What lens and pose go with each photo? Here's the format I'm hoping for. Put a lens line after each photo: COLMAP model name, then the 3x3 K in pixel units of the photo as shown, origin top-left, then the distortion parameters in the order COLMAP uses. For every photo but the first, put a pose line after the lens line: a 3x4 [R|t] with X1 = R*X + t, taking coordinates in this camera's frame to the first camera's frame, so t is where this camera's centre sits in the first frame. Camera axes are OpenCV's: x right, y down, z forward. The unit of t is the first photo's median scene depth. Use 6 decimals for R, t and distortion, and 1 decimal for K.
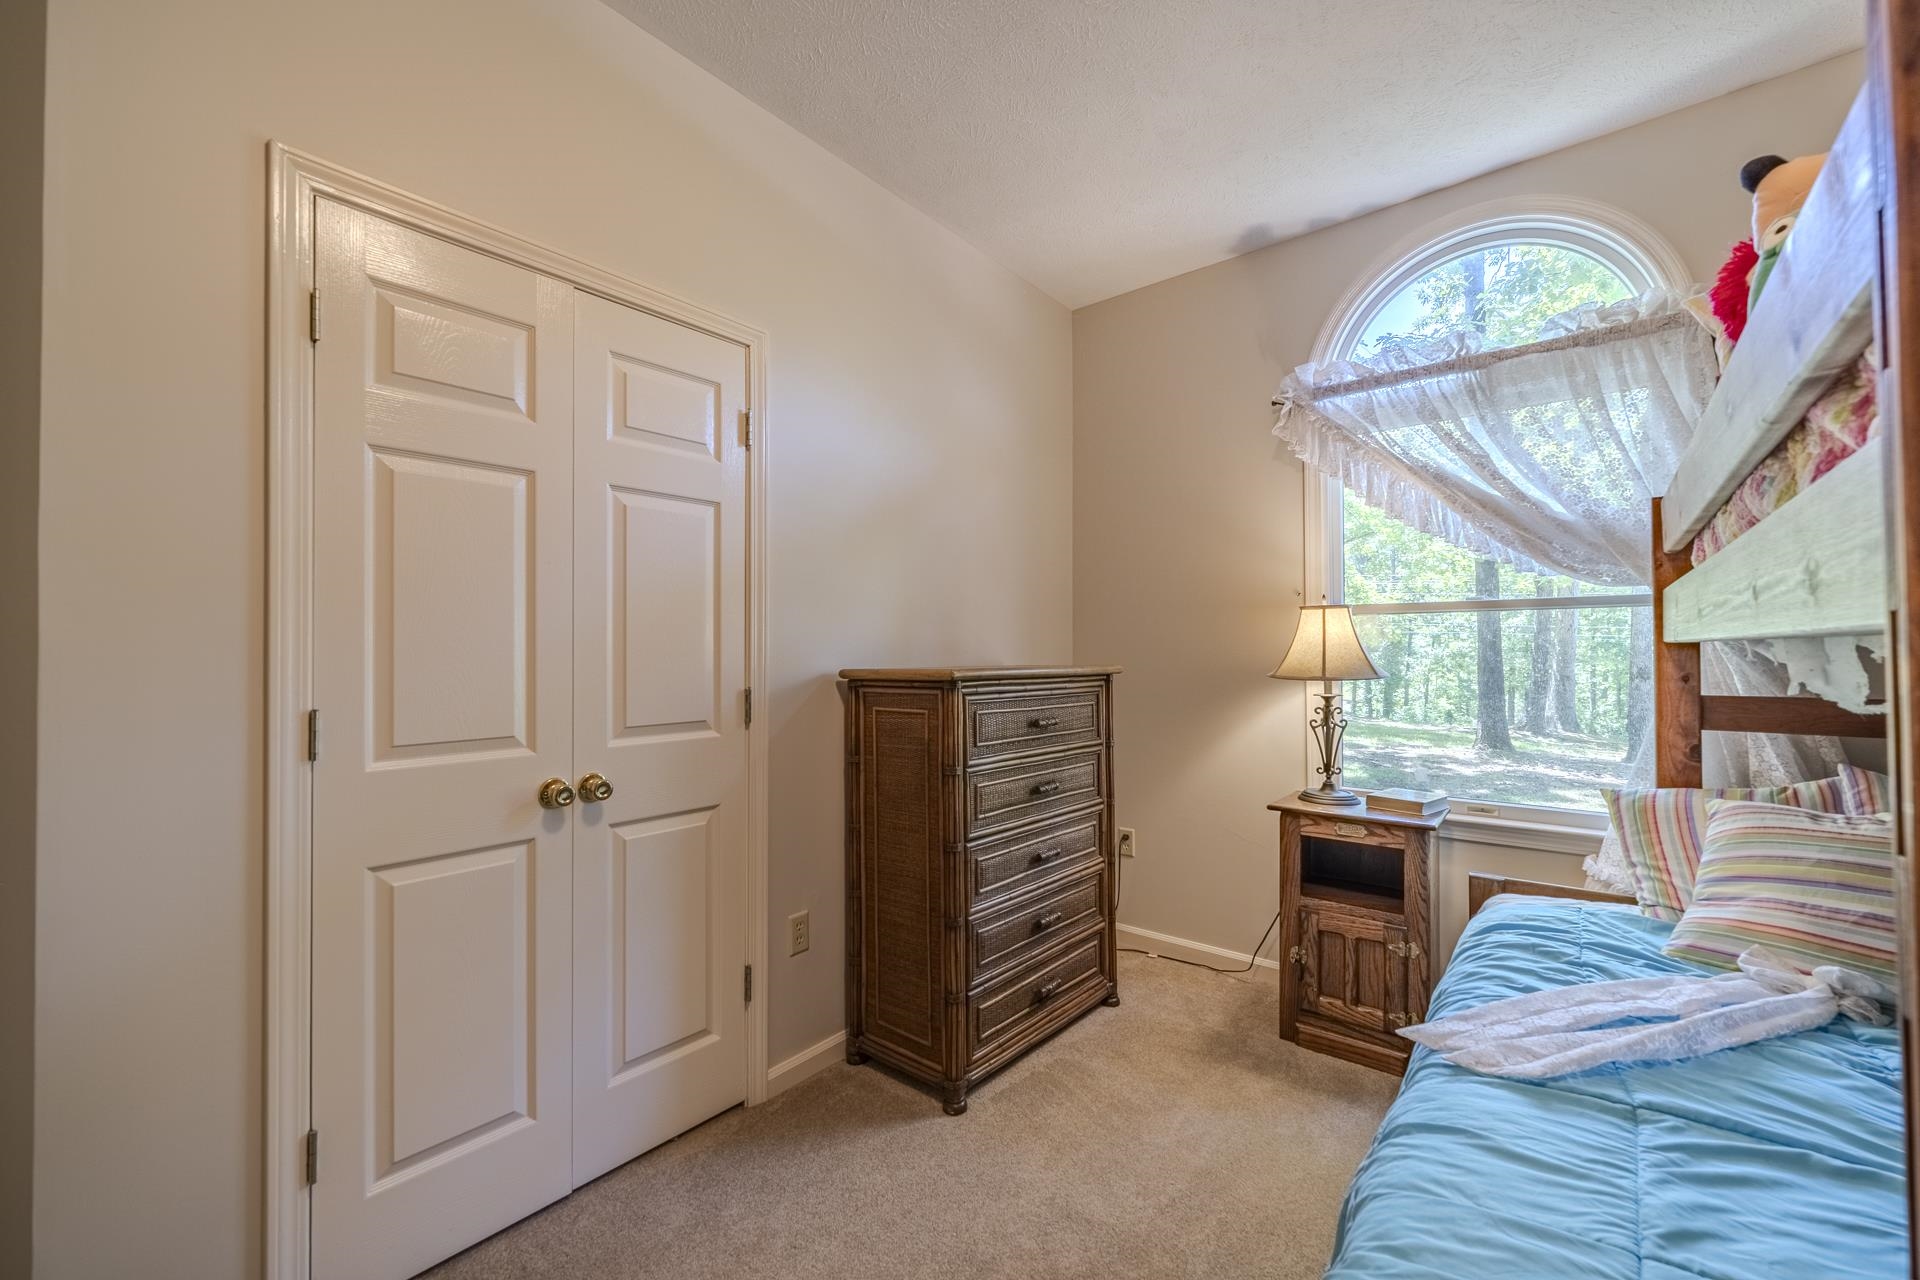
lens RADIAL K [[792.3, 0, 957.7], [0, 792.3, 644.9], [0, 0, 1]] dist [-0.001592, -0.000279]
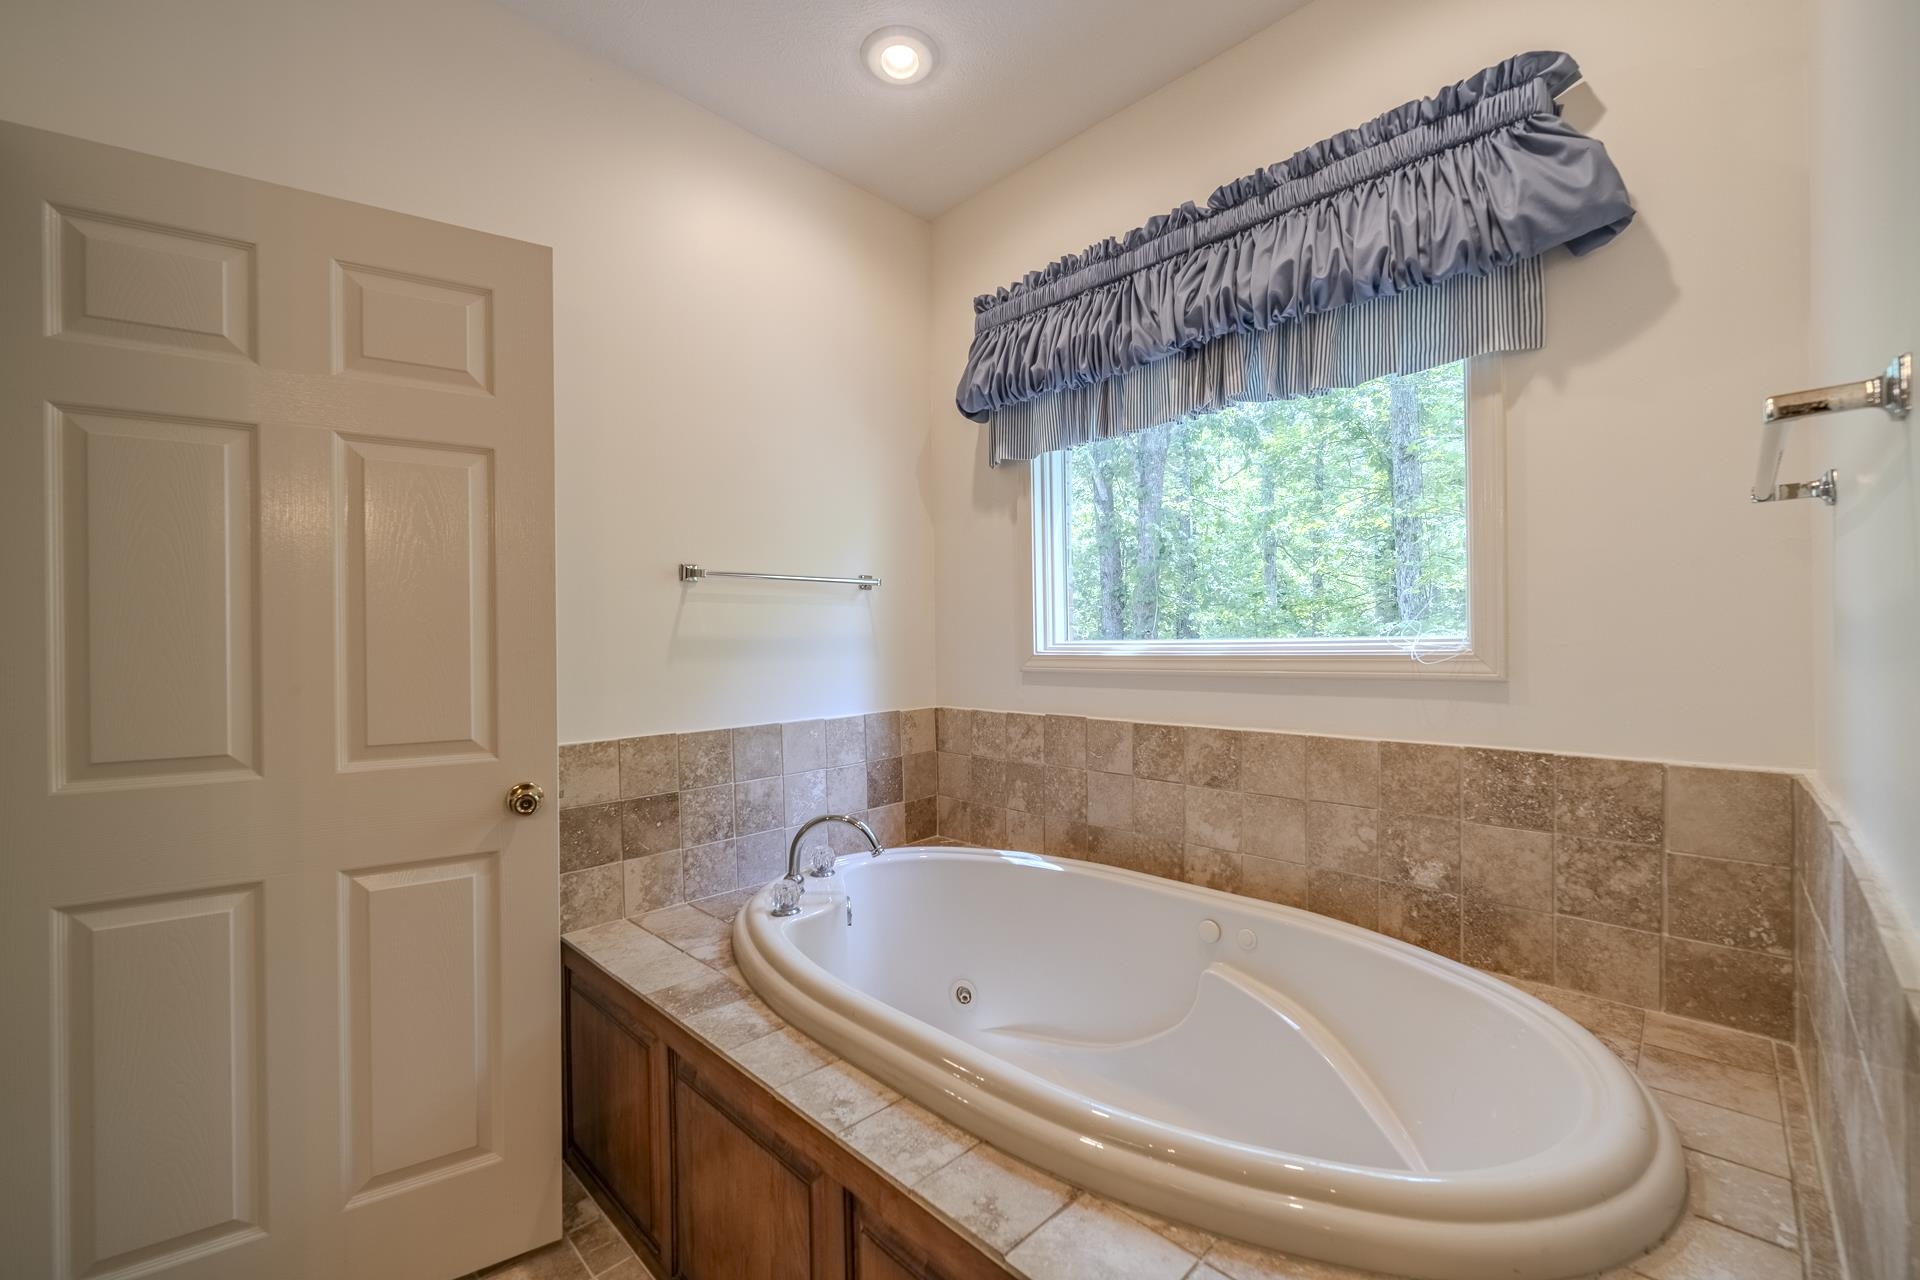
lens RADIAL K [[773.1, 0, 956.2], [0, 773.1, 643.3], [0, 0, 1]] dist [-0.002543, -0.000703]
pose [[0.944907, -0.006742, -0.327269, 0.275655], [0.010366, 0.999903, 0.009328, 0.001566], [0.327174, -0.012206, 0.944885, 0.353908]]
